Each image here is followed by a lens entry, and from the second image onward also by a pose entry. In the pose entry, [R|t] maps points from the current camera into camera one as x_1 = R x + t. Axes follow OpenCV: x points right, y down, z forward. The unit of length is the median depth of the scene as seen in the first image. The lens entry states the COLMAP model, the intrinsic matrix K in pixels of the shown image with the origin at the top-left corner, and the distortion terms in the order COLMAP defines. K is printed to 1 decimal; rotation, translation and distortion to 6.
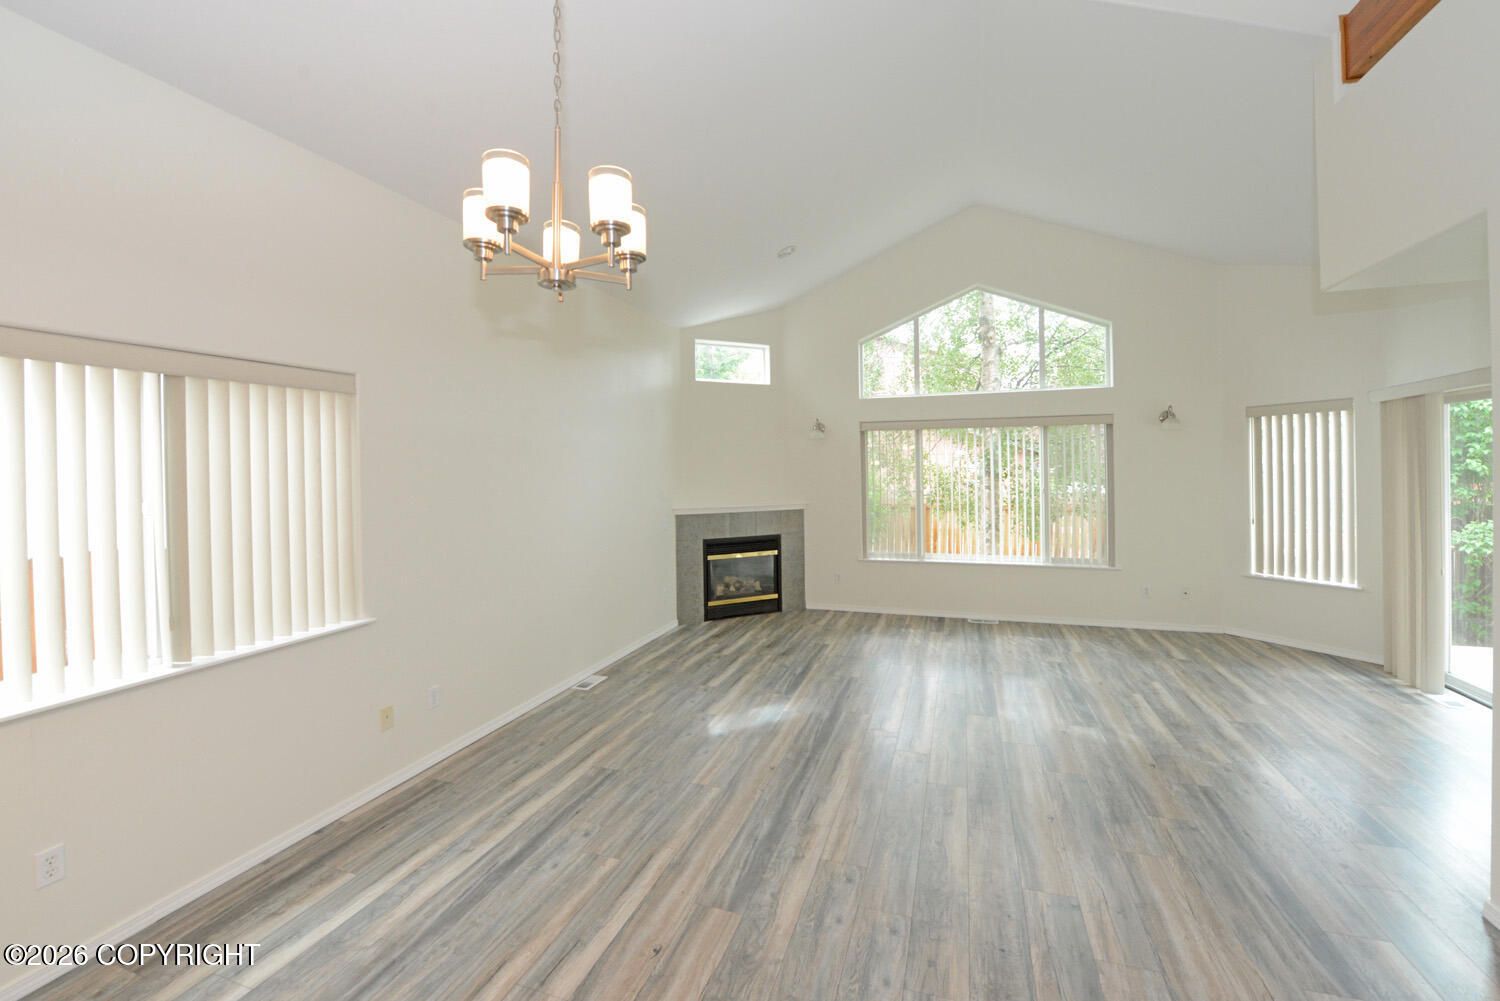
lens RADIAL K [[597.8, 0, 790.1], [0, 597.8, 491.2], [0, 0, 1]] dist [-0.008373, -0.000137]
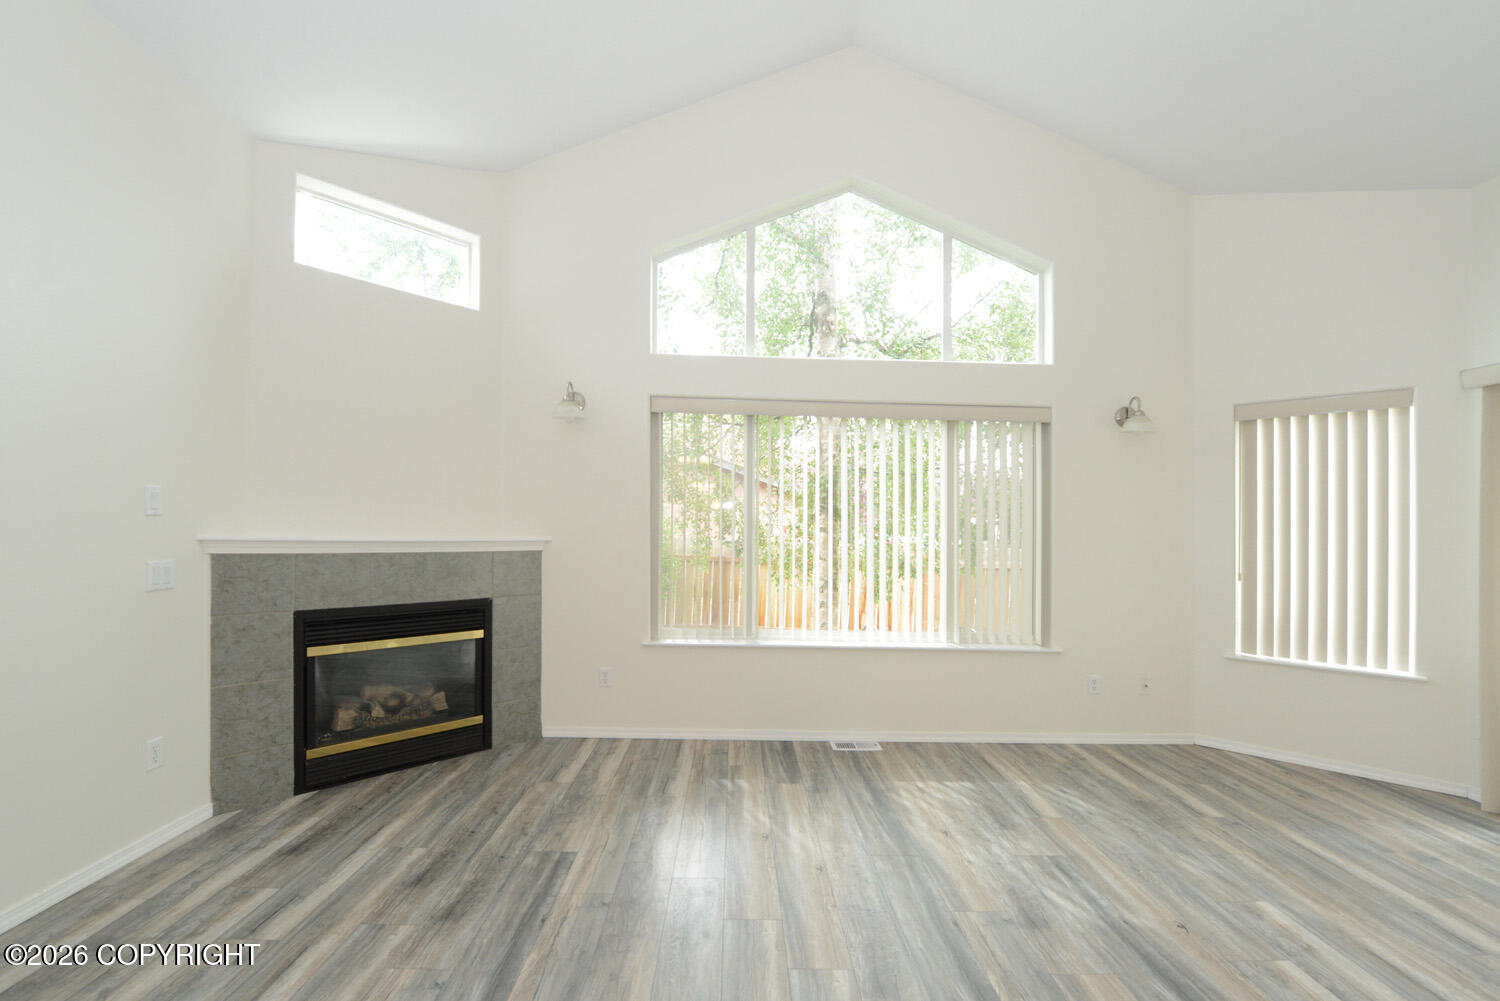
lens RADIAL K [[641.4, 0, 755.4], [0, 641.4, 540.4], [0, 0, 1]] dist [-0.021981, -0.000098]
pose [[0.956324, 0.021632, 0.291508, 0.043031], [-0.018645, 0.999741, -0.013022, 0.027132], [-0.291714, 0.007018, 0.956480, 0.438530]]
